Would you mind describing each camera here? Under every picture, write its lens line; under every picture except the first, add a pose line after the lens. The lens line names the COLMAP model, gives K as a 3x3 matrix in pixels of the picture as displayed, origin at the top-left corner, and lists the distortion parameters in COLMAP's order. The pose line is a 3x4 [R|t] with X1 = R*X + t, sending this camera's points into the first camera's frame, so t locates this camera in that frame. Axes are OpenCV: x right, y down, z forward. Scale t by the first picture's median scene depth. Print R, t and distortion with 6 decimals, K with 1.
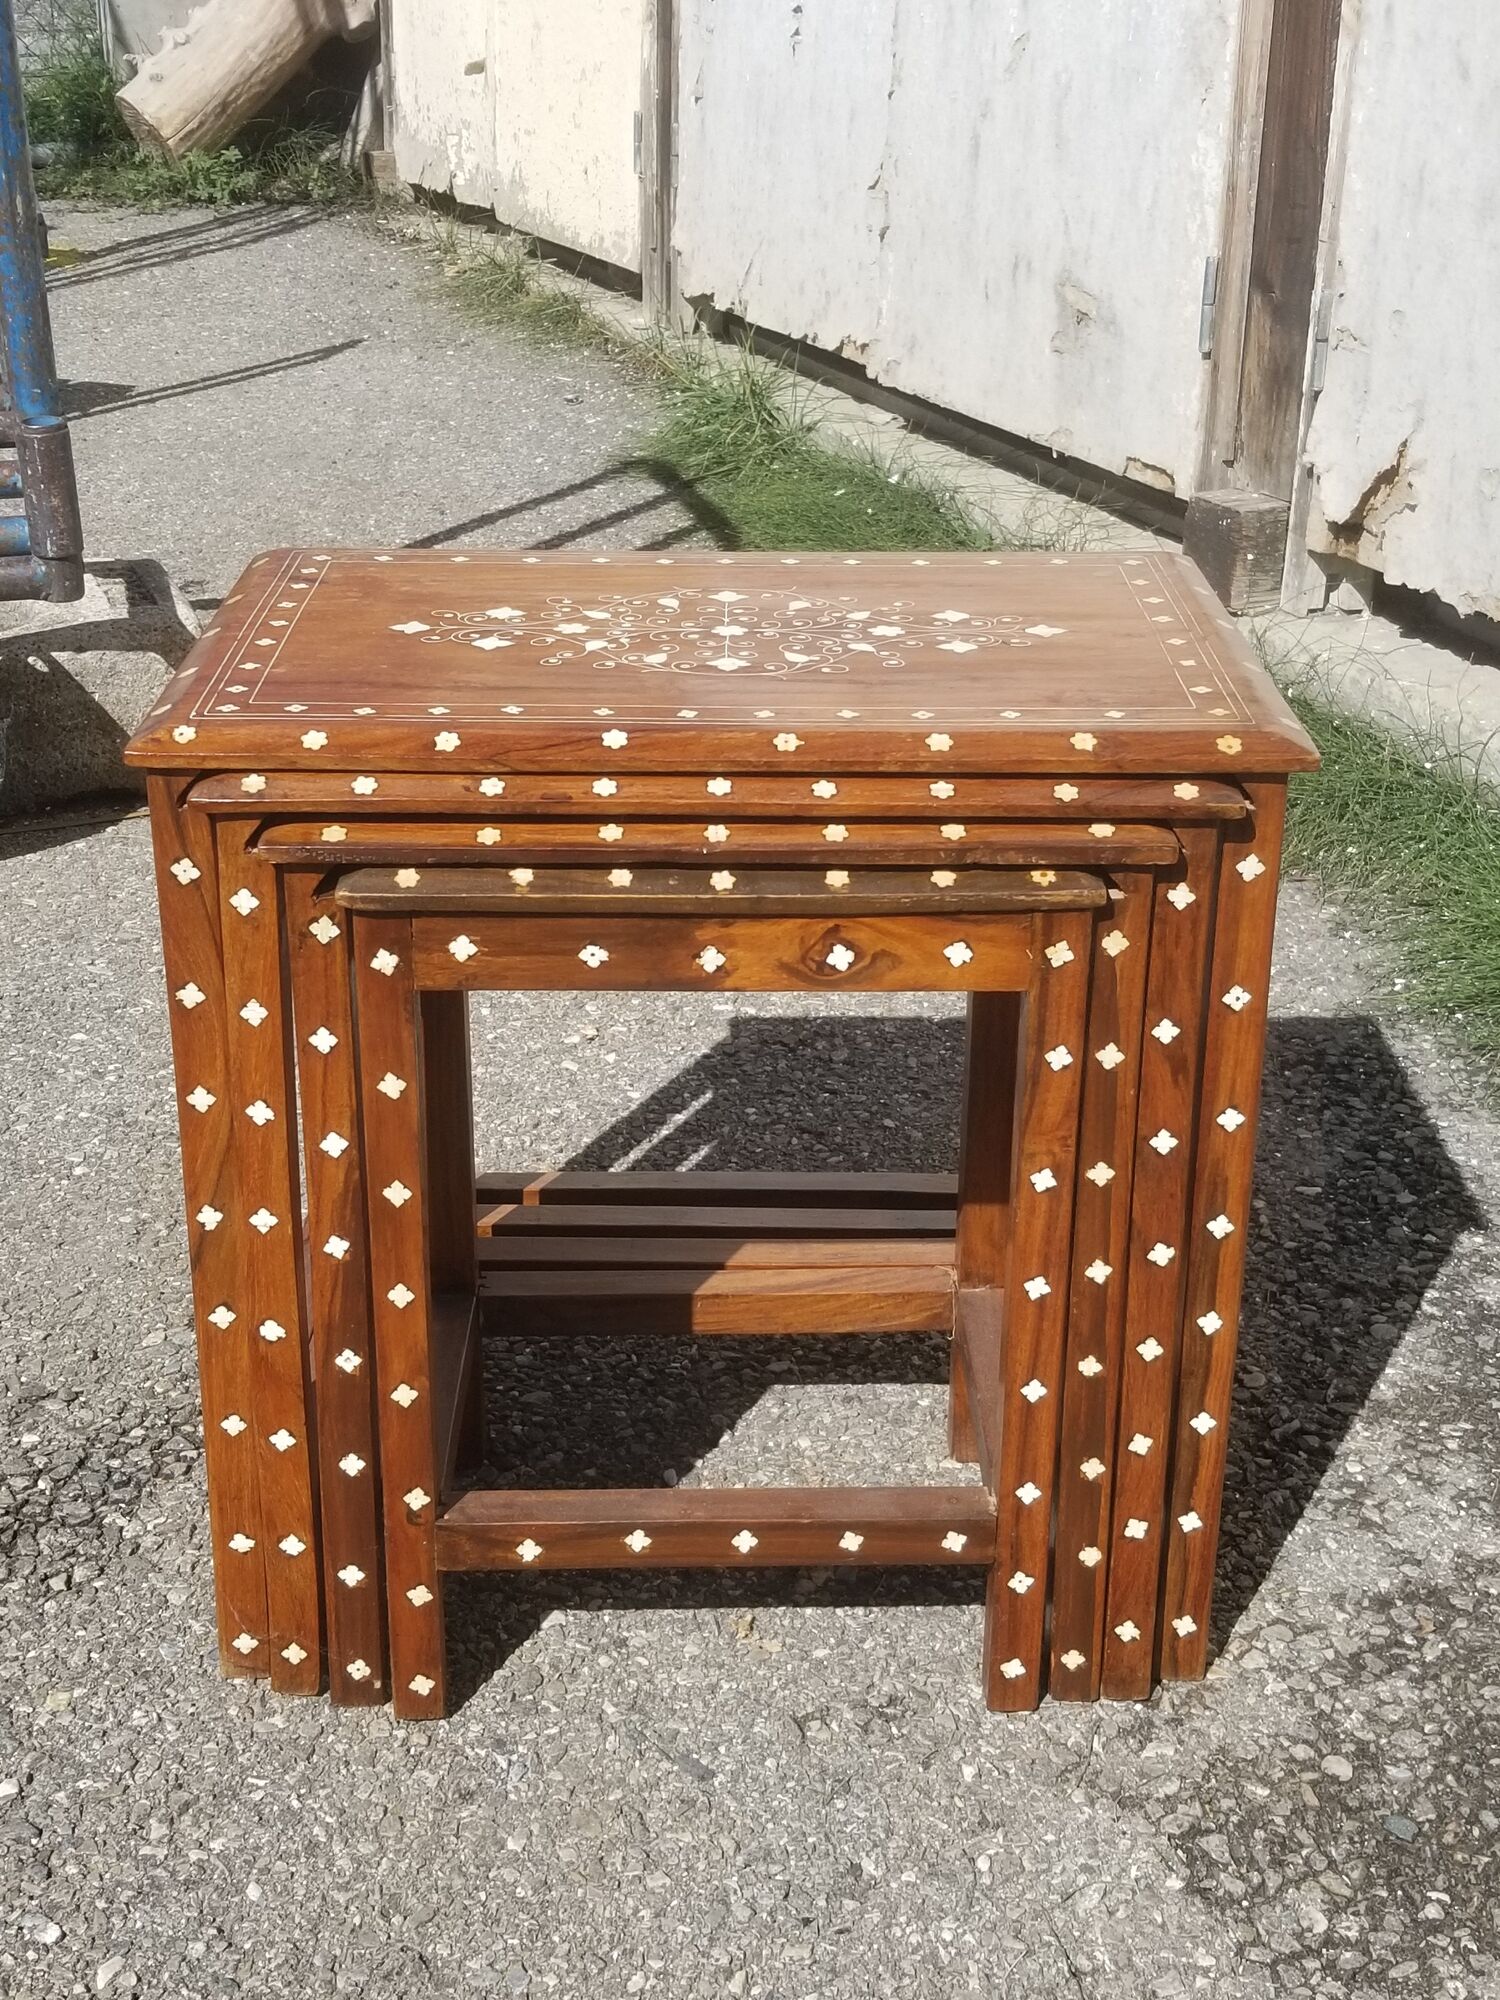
lens RADIAL K [[2530.1, 0, 768.6], [0, 2530.1, 957.5], [0, 0, 1]] dist [0.148622, -0.368487]
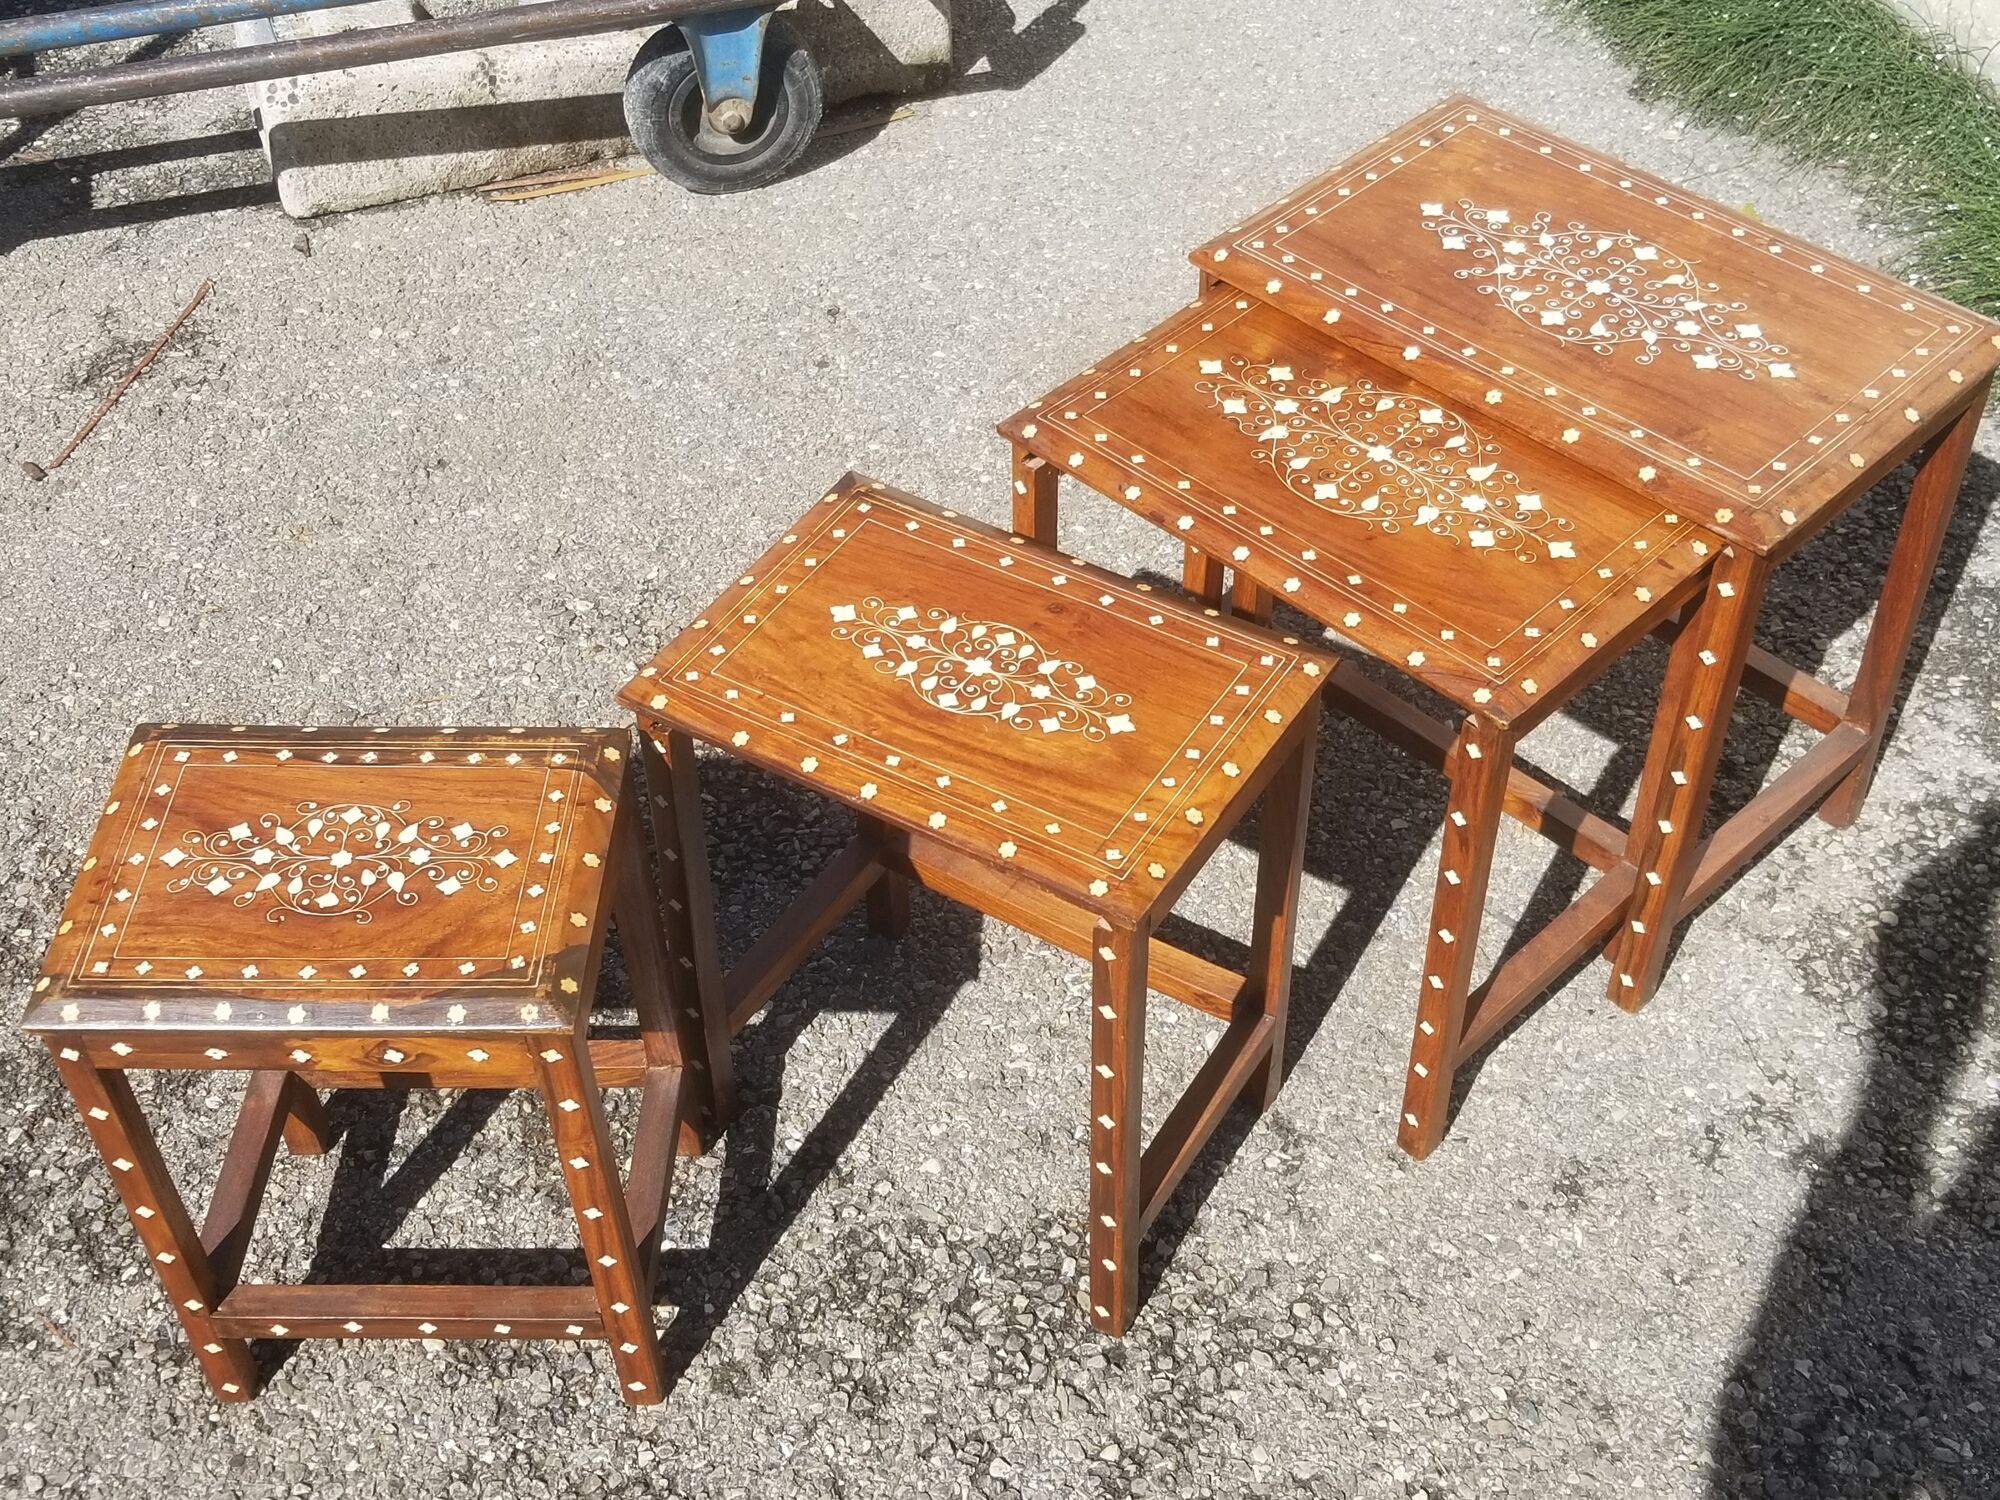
lens RADIAL K [[2526.2, 0, 965.1], [0, 2526.2, 754.0], [0, 0, 1]] dist [0.151447, -0.399821]
pose [[0.999350, -0.005615, -0.035620, -0.307020], [0.017799, 0.935890, 0.351842, -0.367287], [0.031361, -0.352247, 0.935381, -0.530878]]
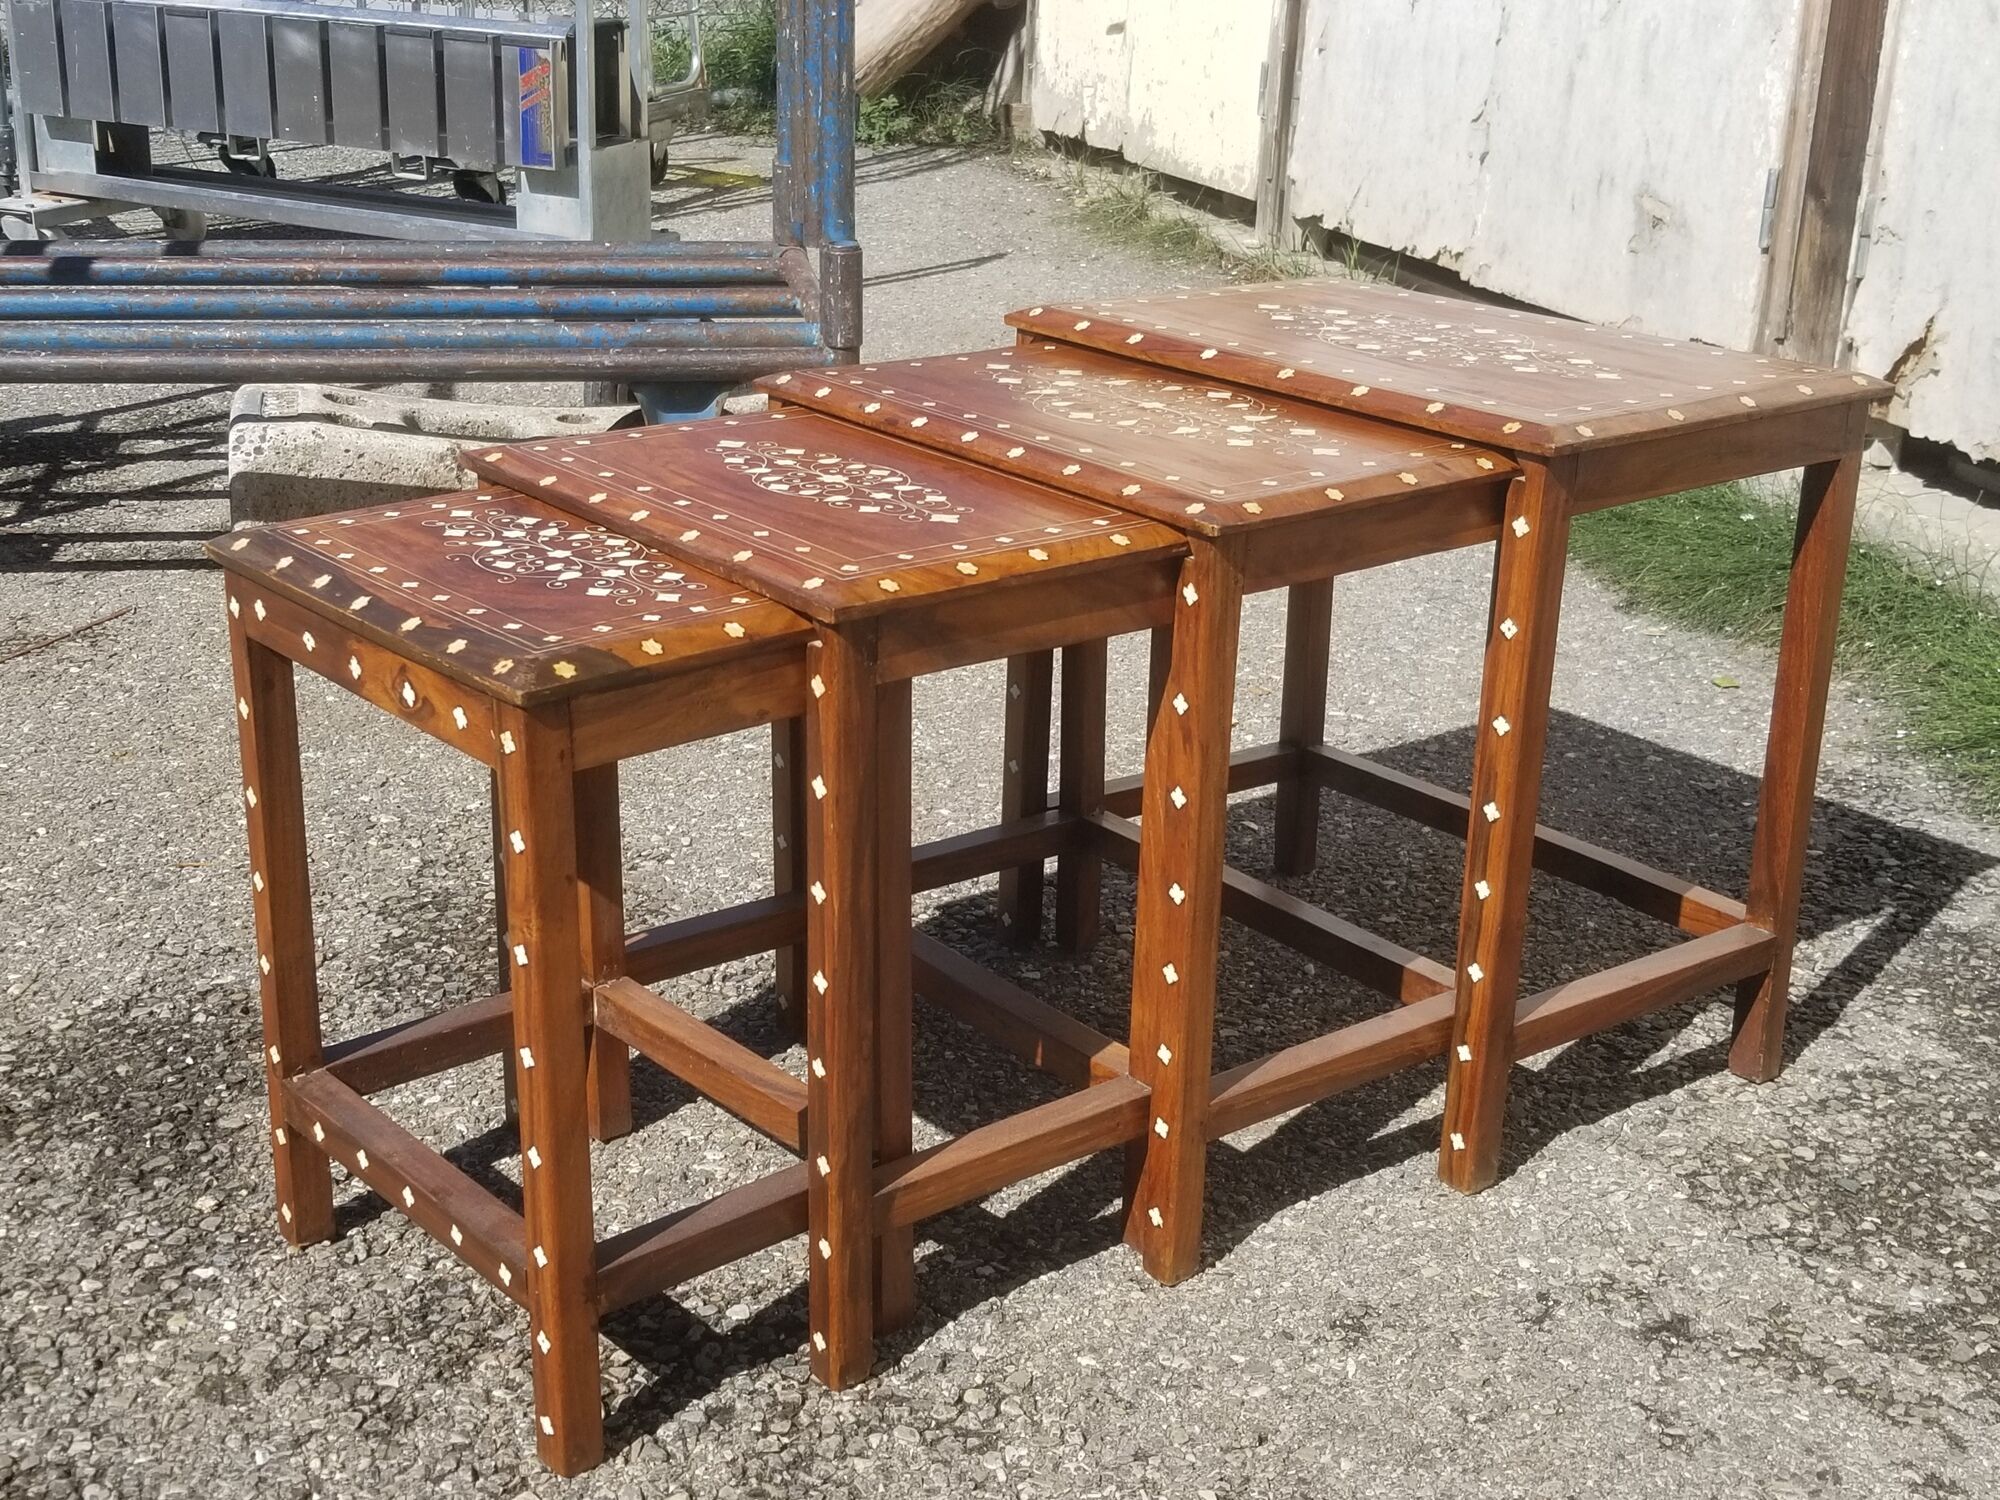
lens RADIAL K [[2530.1, 0, 971.9], [0, 2530.1, 751.1], [0, 0, 1]] dist [0.148622, -0.368487]
pose [[0.990226, 0.062888, -0.124487, -0.060693], [-0.071787, 0.995076, -0.068339, 0.210170], [0.119576, 0.076608, 0.989865, -0.412457]]
